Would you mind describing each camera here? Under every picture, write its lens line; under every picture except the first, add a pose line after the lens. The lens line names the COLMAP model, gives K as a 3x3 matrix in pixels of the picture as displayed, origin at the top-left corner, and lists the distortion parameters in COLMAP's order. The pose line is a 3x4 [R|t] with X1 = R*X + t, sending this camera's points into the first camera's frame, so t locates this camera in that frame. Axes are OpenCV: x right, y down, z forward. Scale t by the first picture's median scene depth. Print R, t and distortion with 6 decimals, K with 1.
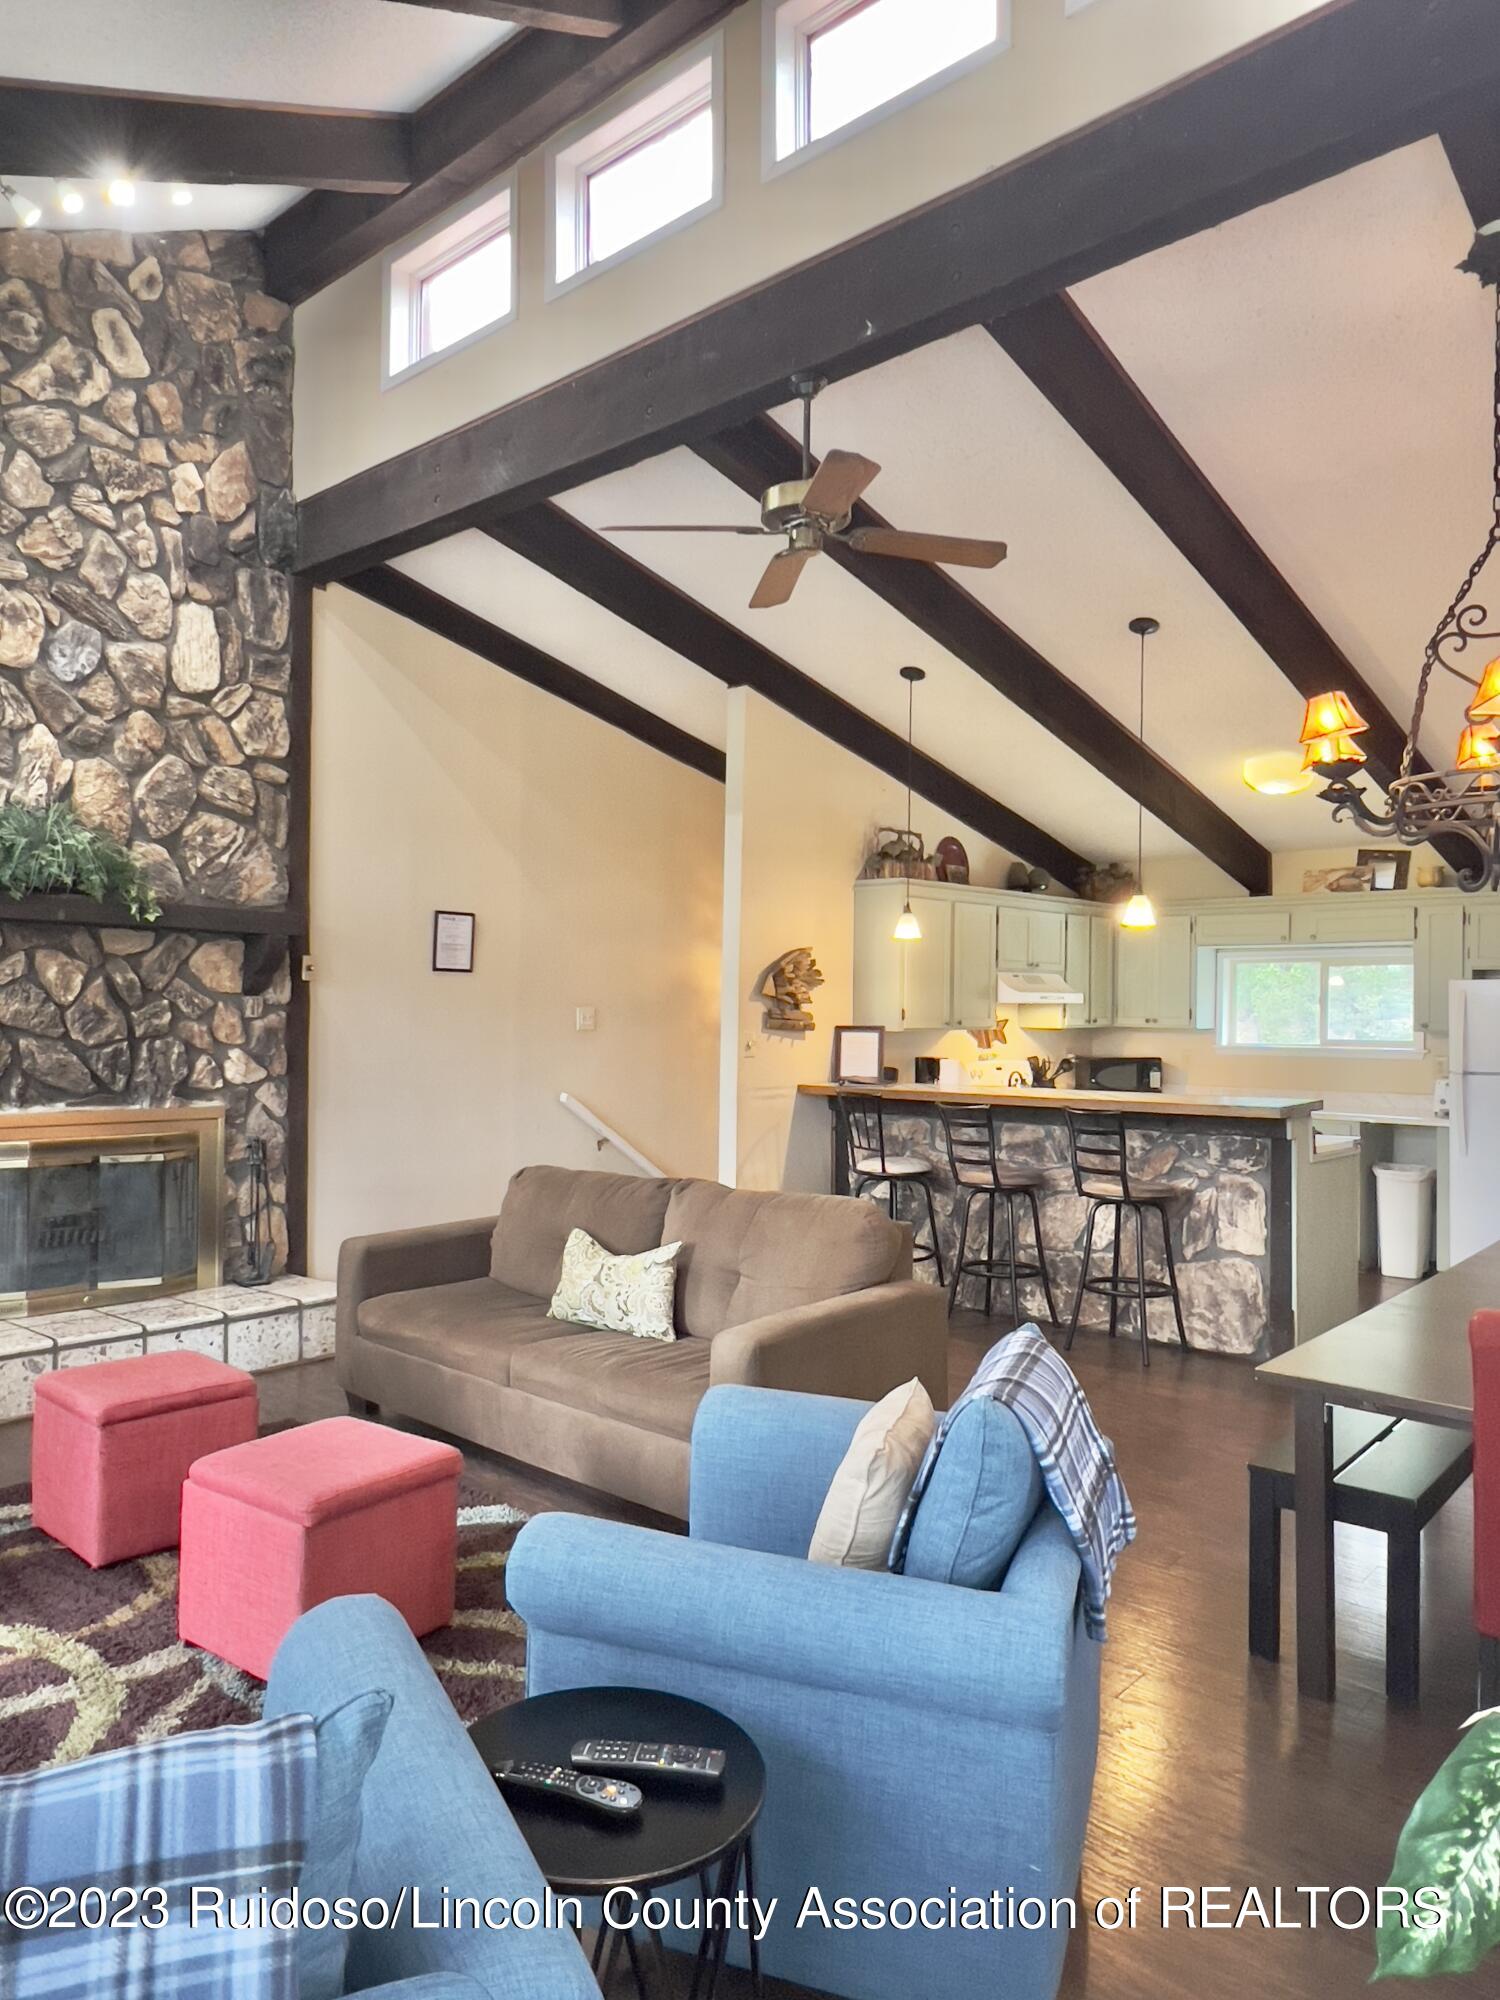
lens RADIAL K [[1299.7, 0, 749.5], [0, 1299.7, 995.1], [0, 0, 1]] dist [-0.001137, -0.001560]
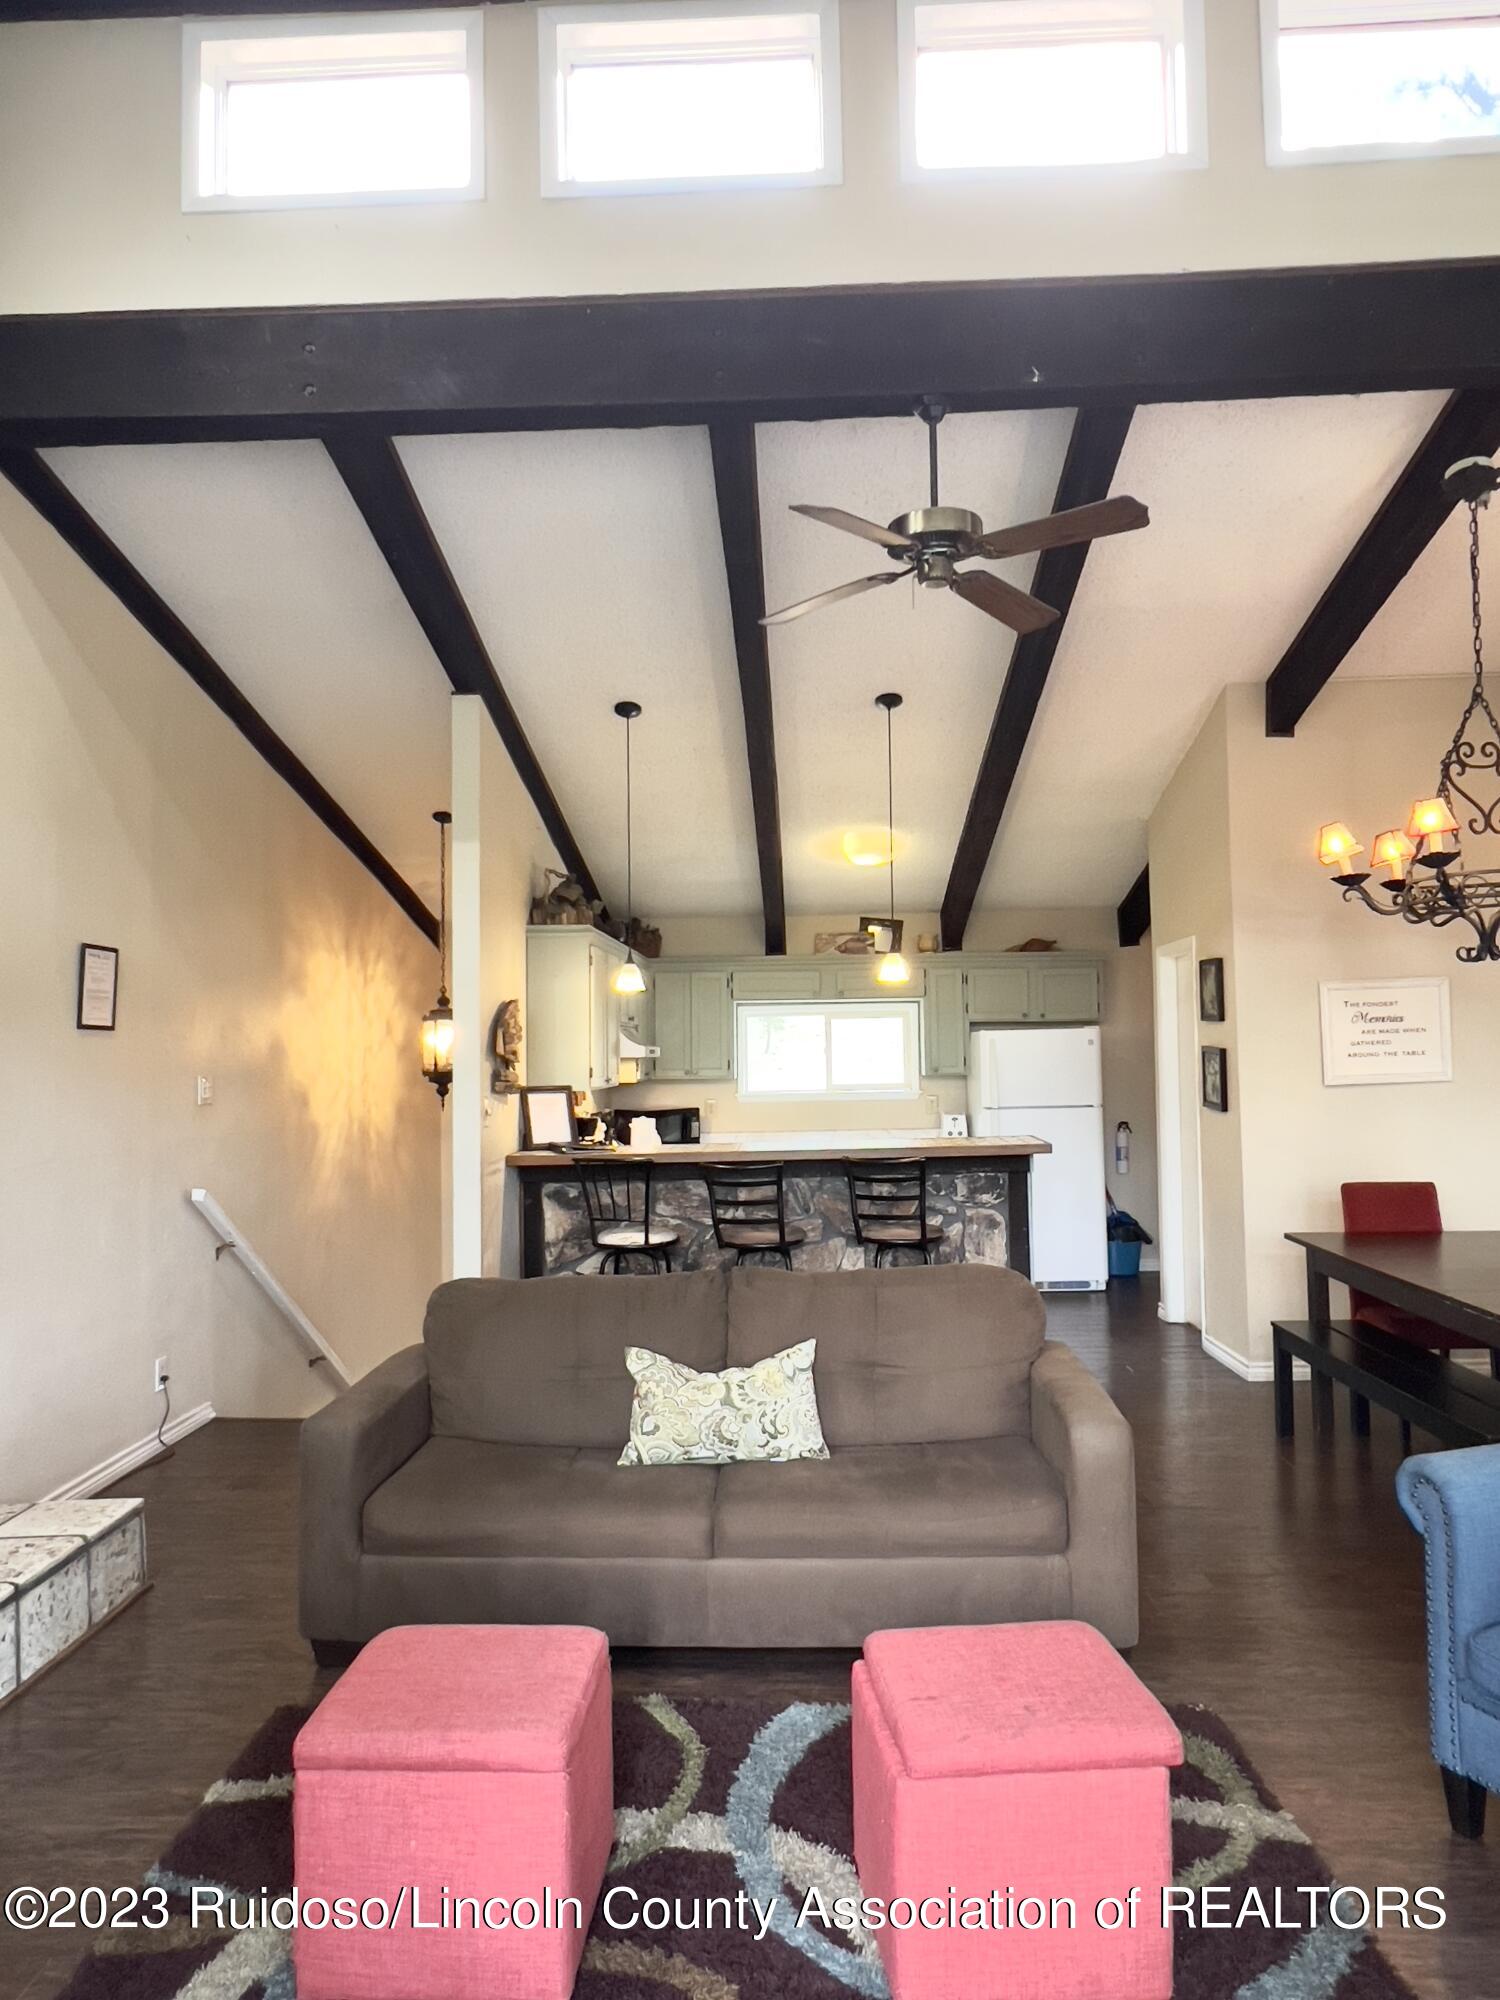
lens RADIAL K [[1299.7, 0, 743.0], [0, 1299.7, 1006.1], [0, 0, 1]] dist [-0.001137, -0.001560]
pose [[0.774924, 0.004254, 0.632040, -0.419976], [0.016234, 0.999514, -0.026631, -0.006525], [-0.631846, 0.030898, 0.774478, 0.232991]]
